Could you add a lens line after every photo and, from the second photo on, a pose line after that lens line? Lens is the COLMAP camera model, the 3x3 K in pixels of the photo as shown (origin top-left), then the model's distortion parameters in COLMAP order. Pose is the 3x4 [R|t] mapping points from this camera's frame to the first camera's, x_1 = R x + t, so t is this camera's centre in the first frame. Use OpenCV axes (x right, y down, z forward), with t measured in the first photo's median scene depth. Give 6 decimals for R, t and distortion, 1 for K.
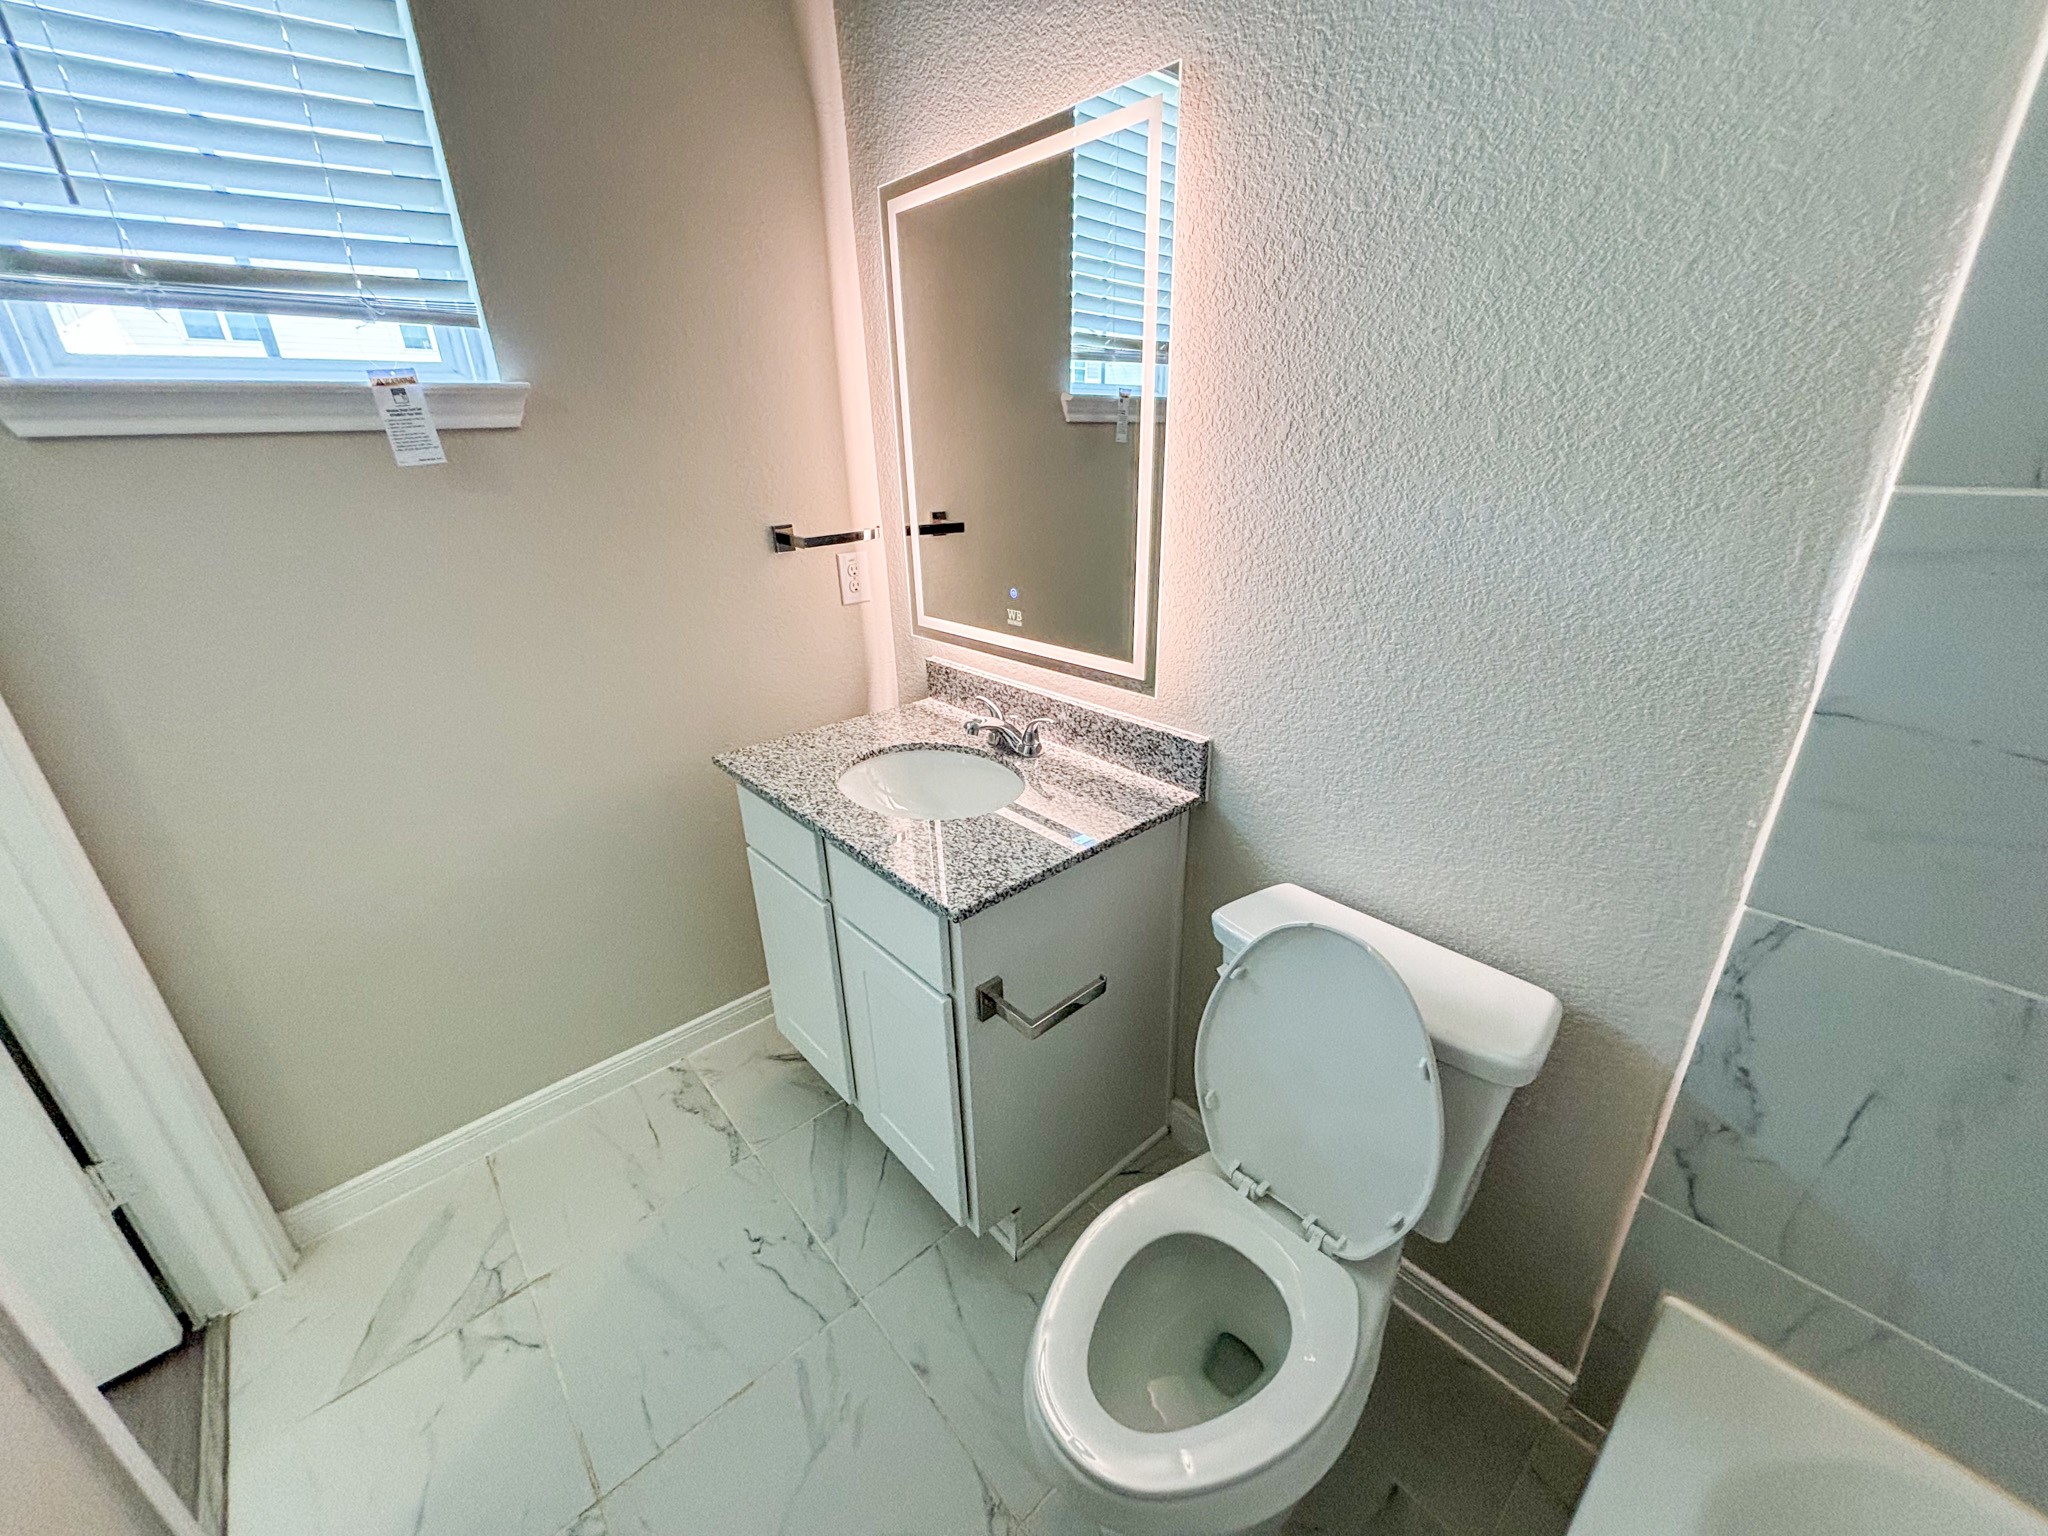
lens RADIAL K [[822.9, 0, 1022.1], [0, 822.9, 773.0], [0, 0, 1]] dist [0.008146, 0.000184]
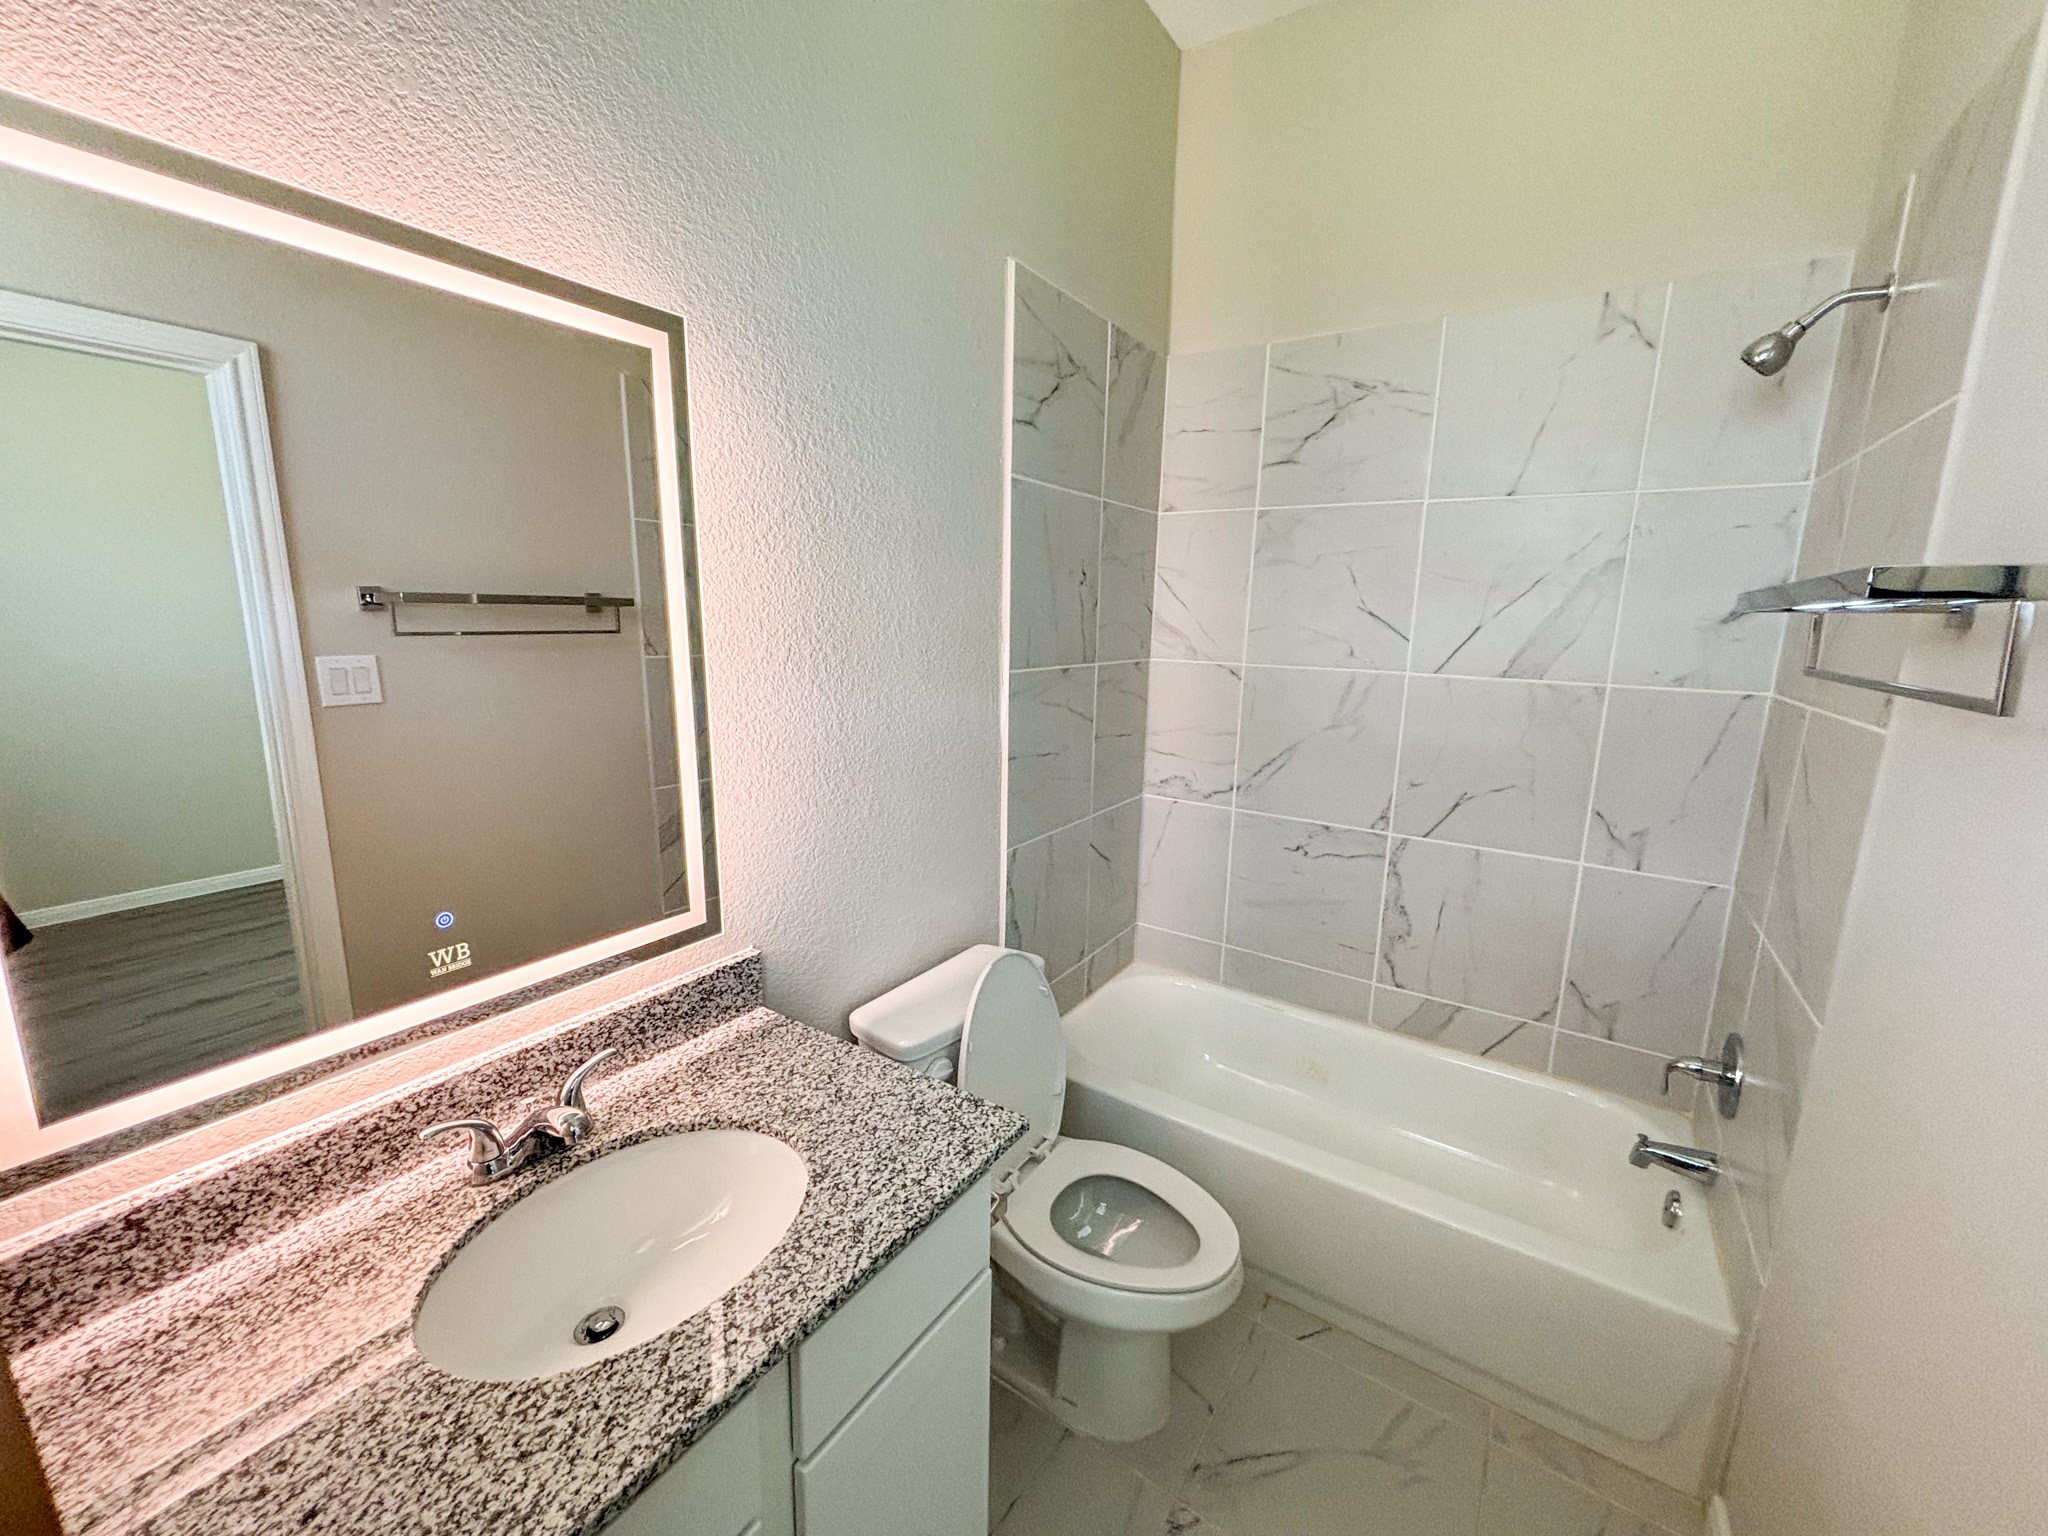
lens RADIAL K [[822.9, 0, 1012.5], [0, 822.9, 772.4], [0, 0, 1]] dist [0.008146, 0.000184]
pose [[-0.260227, -0.153744, 0.953229, -0.720746], [0.370586, 0.895728, 0.245638, -0.337595], [-0.891599, 0.417174, -0.176117, 0.771638]]
